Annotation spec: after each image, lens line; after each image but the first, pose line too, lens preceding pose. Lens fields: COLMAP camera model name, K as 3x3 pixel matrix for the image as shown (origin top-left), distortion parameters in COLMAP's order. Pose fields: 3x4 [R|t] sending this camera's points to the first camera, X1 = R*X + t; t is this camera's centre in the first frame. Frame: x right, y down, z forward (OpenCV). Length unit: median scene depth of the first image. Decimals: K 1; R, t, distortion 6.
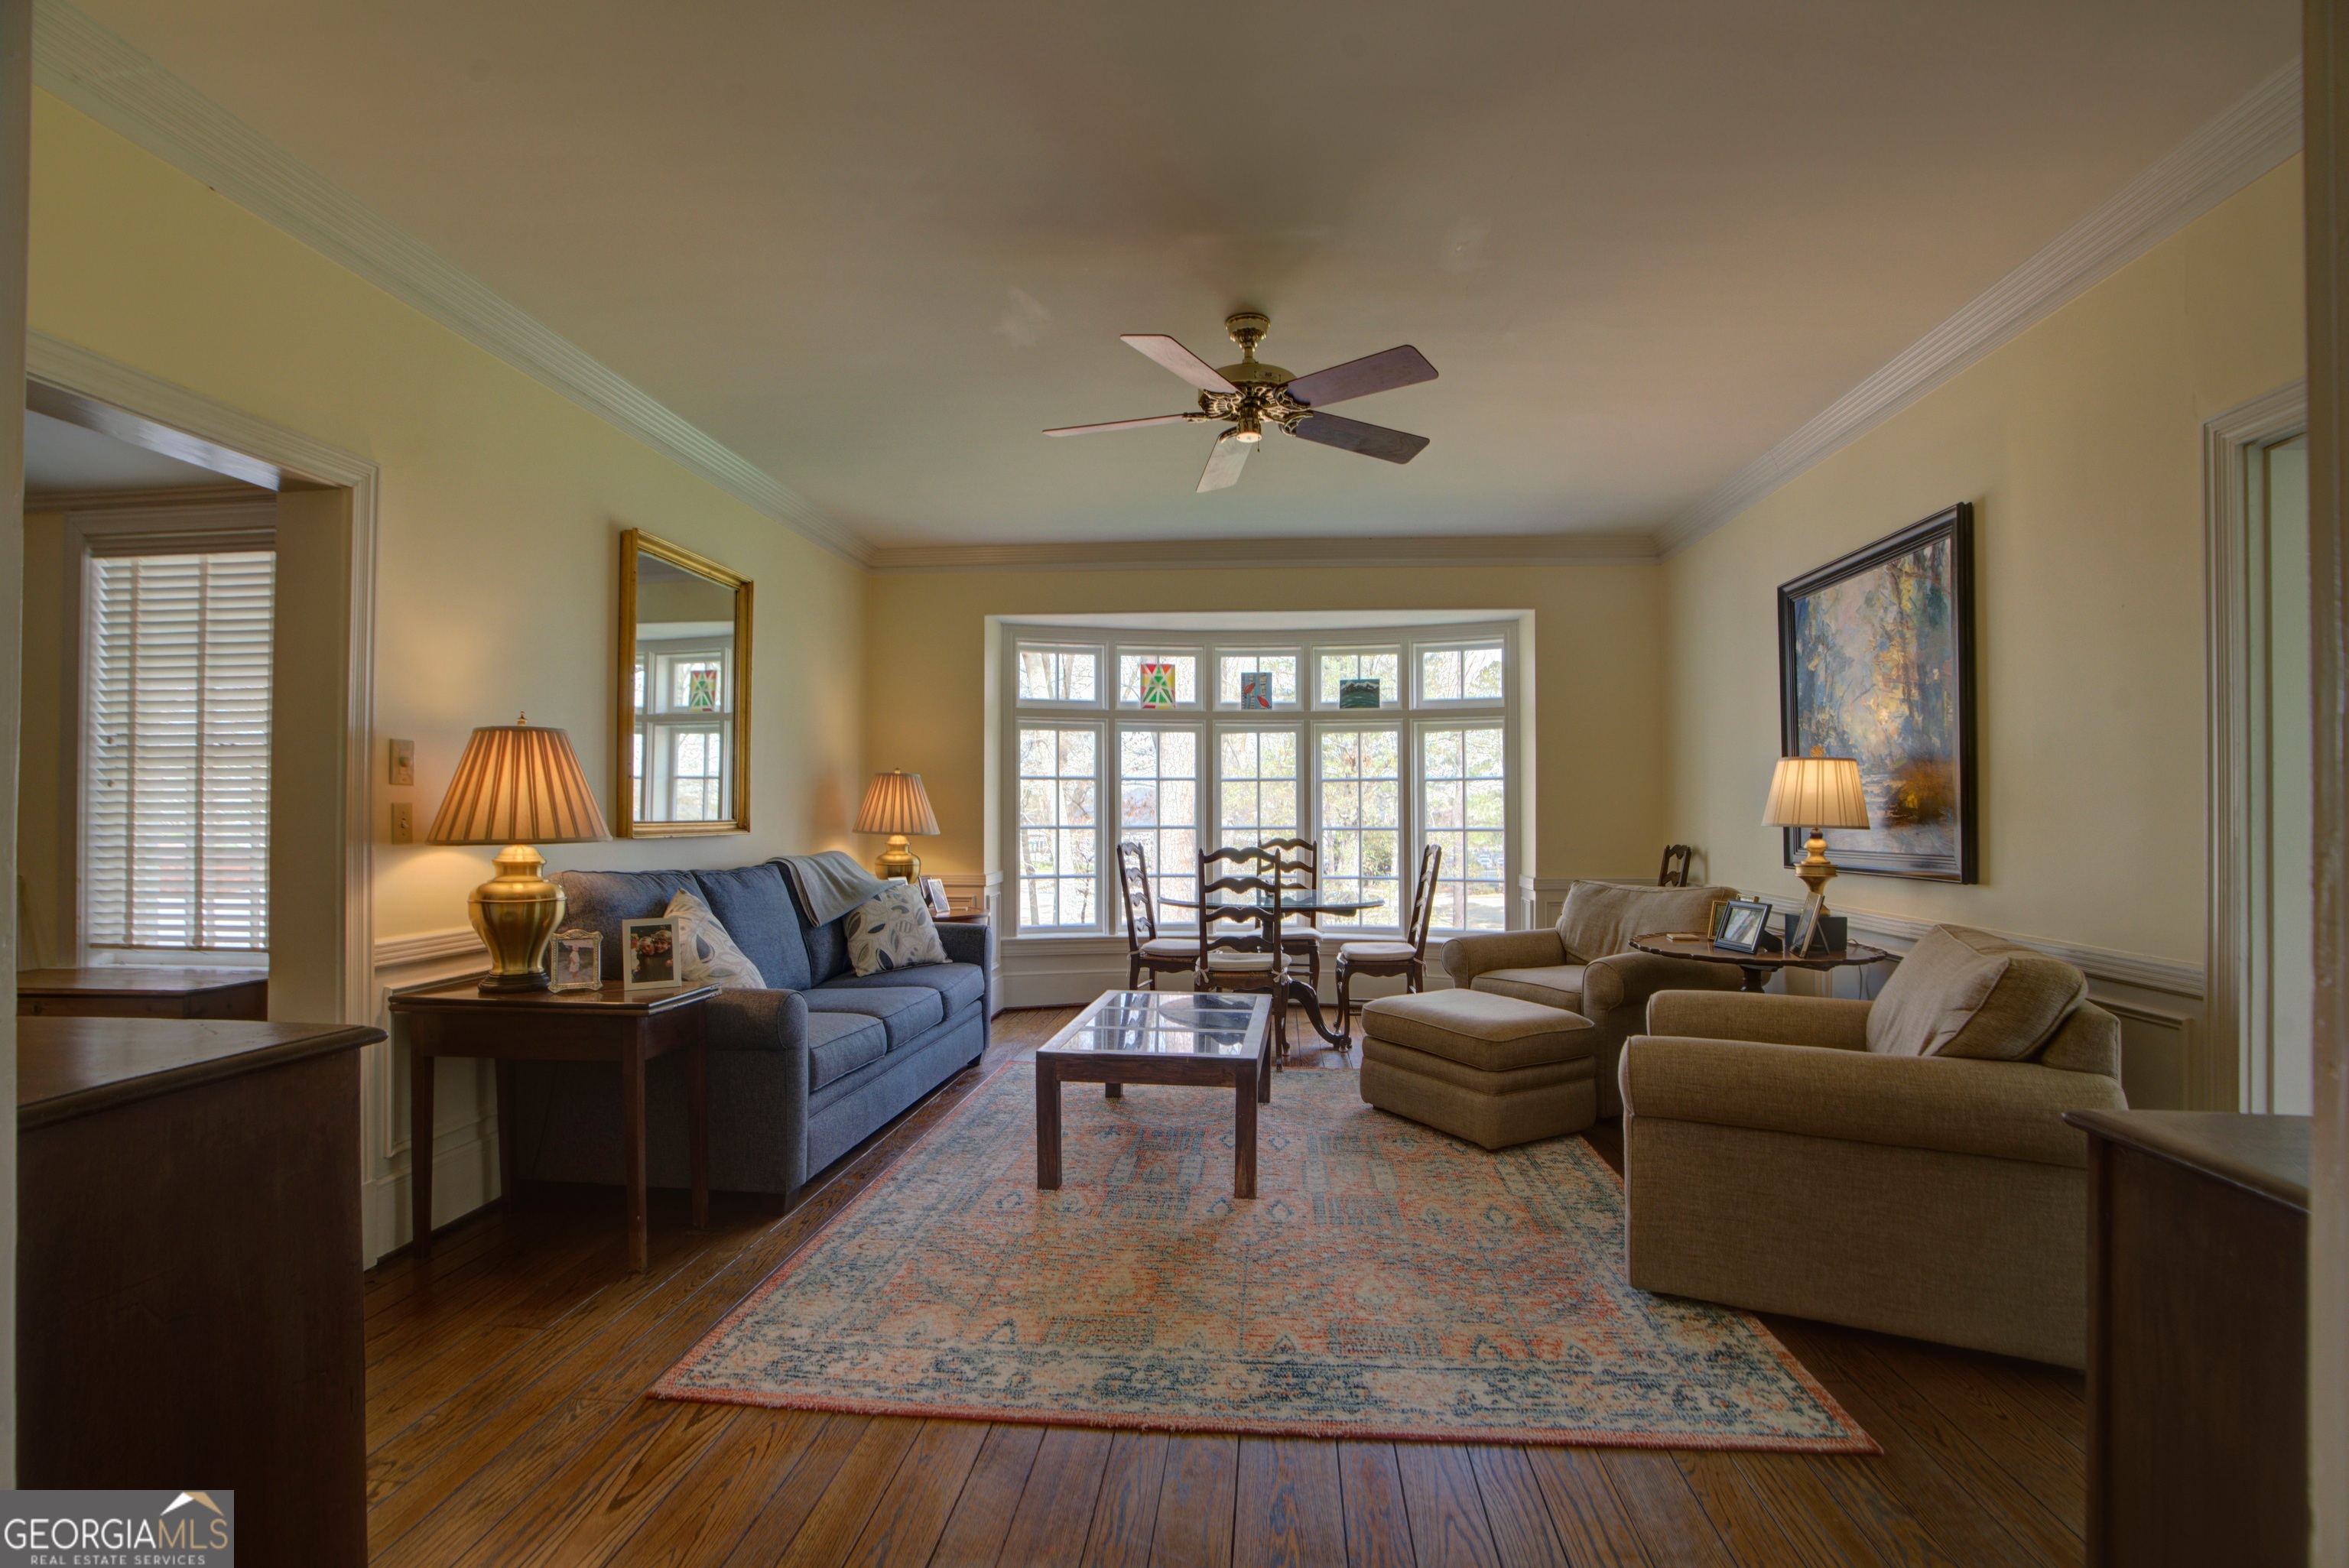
lens RADIAL K [[1095.4, 0, 1174.5], [0, 1095.4, 784.0], [0, 0, 1]] dist [-0.061382, 0.029669]
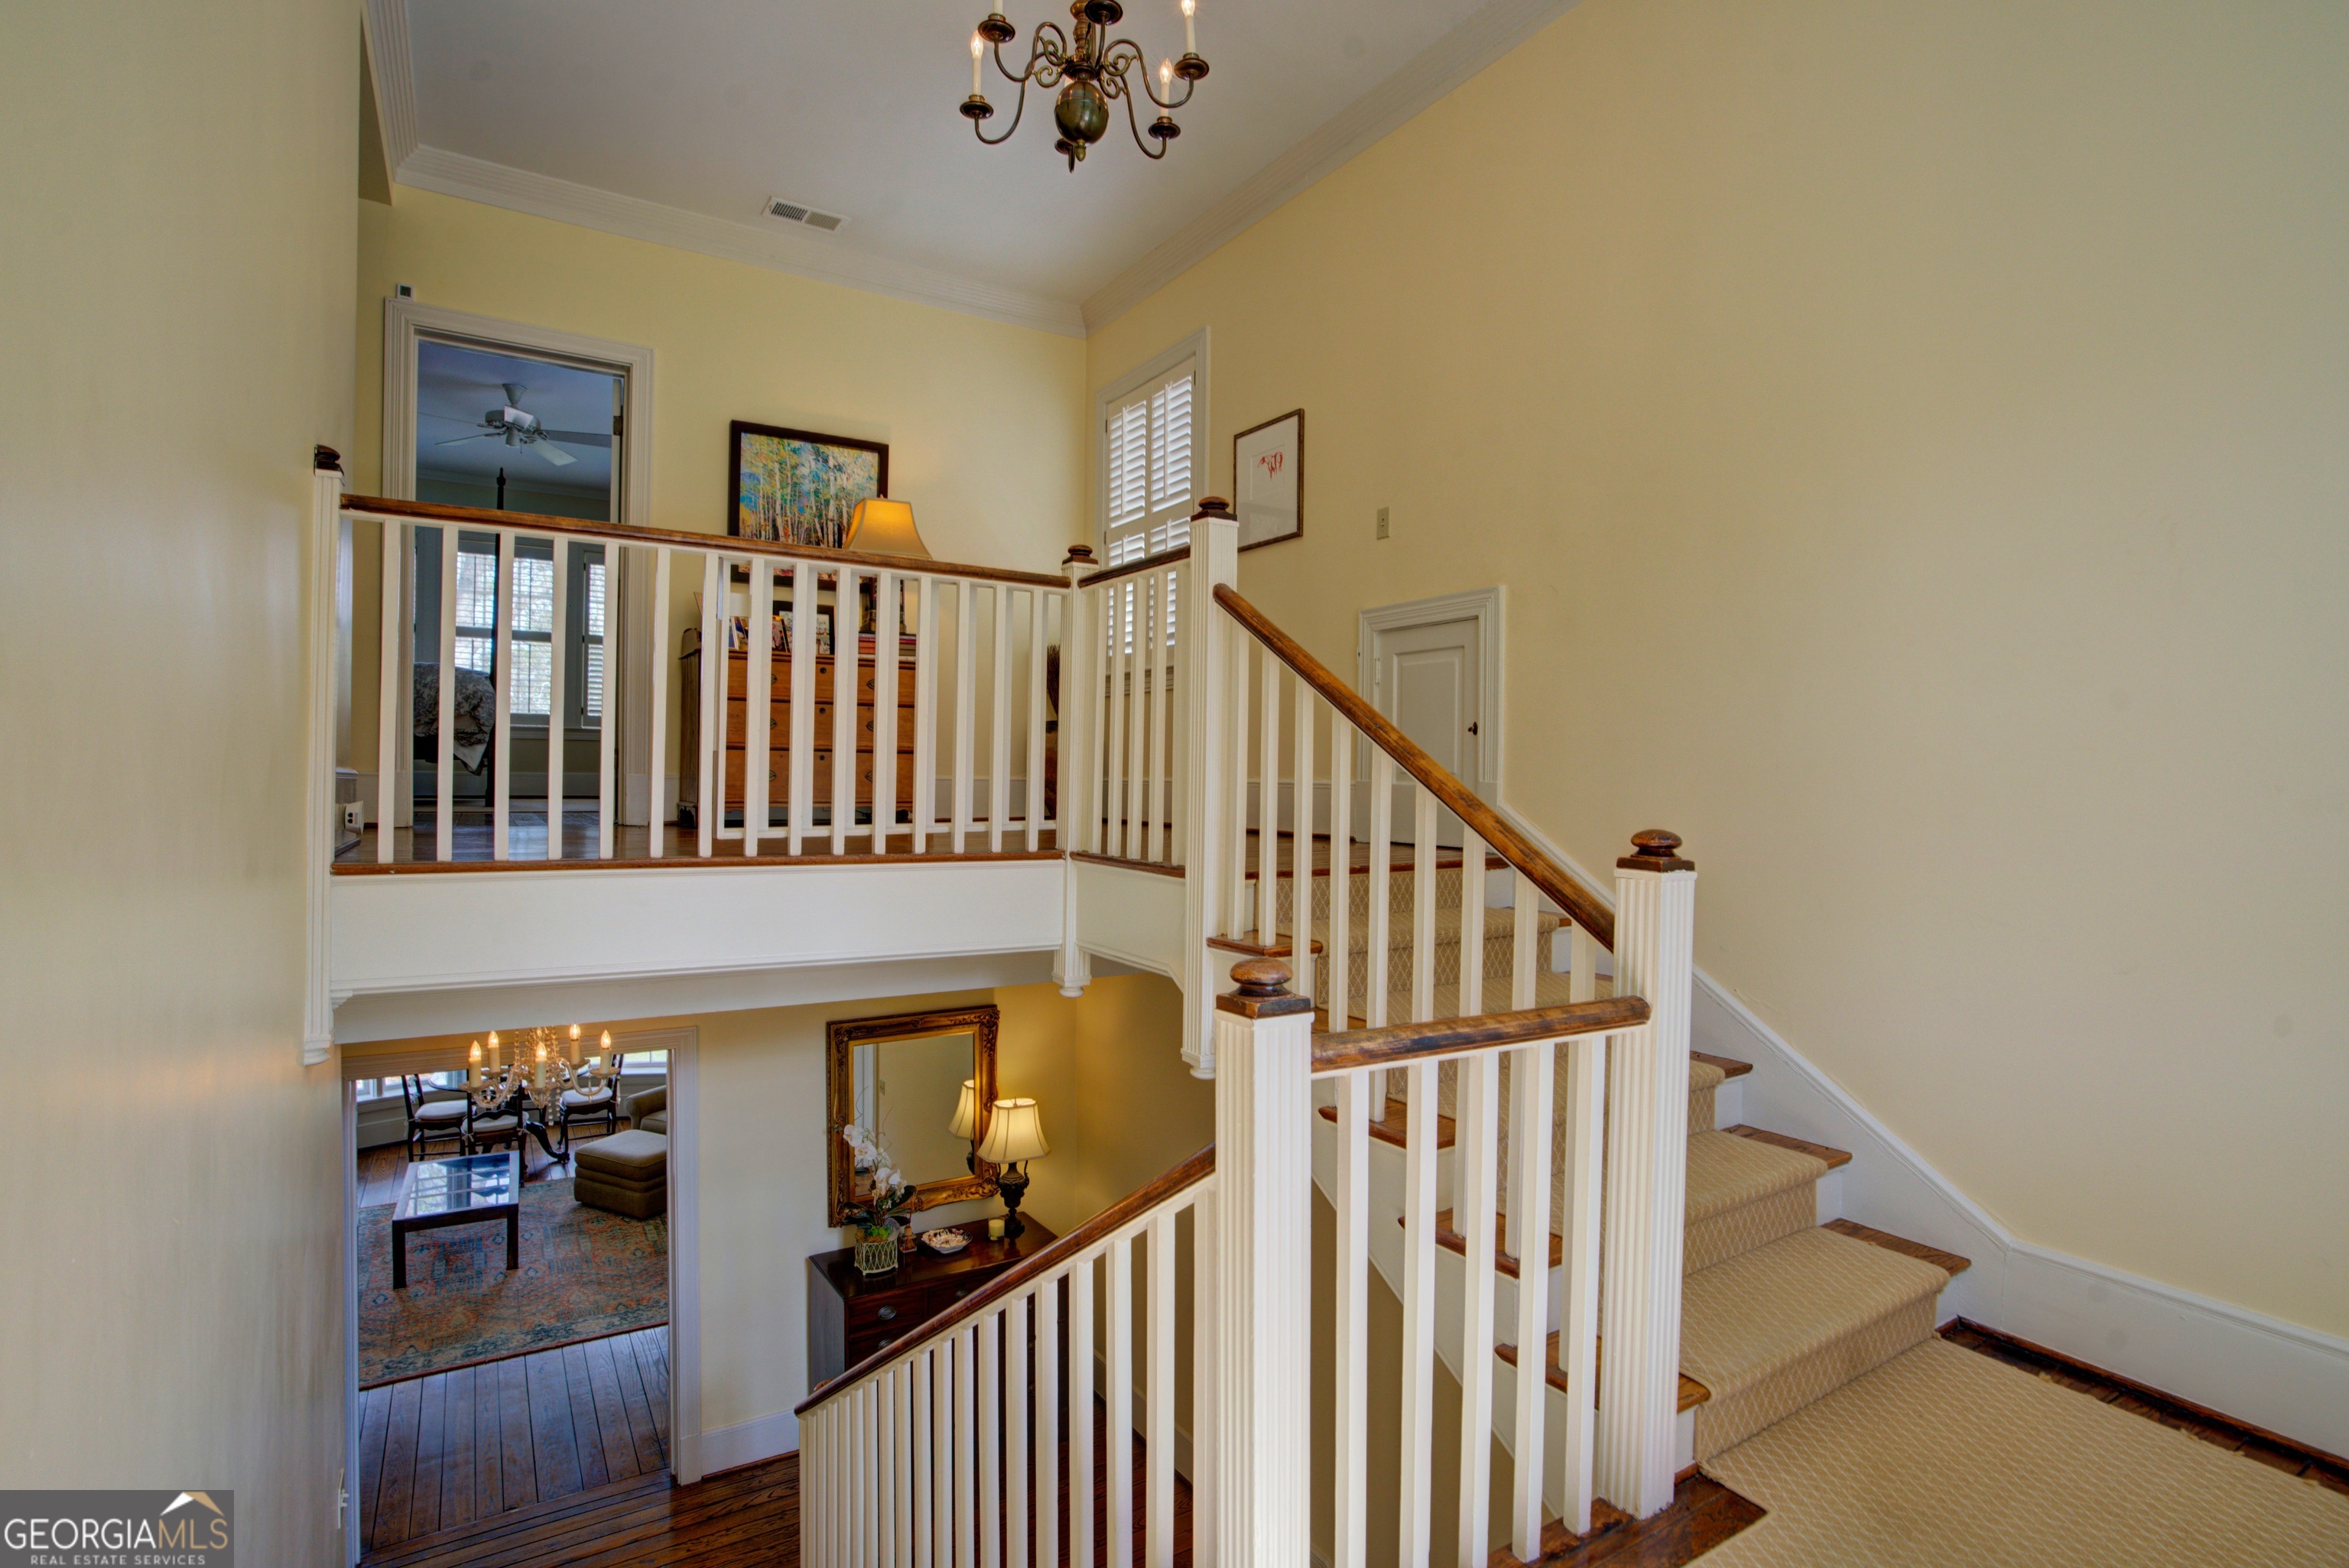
lens RADIAL K [[1129.4, 0, 1174.5], [0, 1129.4, 784.0], [0, 0, 1]] dist [-0.034939, 0.000942]
pose [[0.796526, 0.007722, 0.604554, -0.215849], [-0.022454, 0.999606, 0.016816, -0.616183], [-0.604187, -0.026969, 0.796386, -1.441125]]
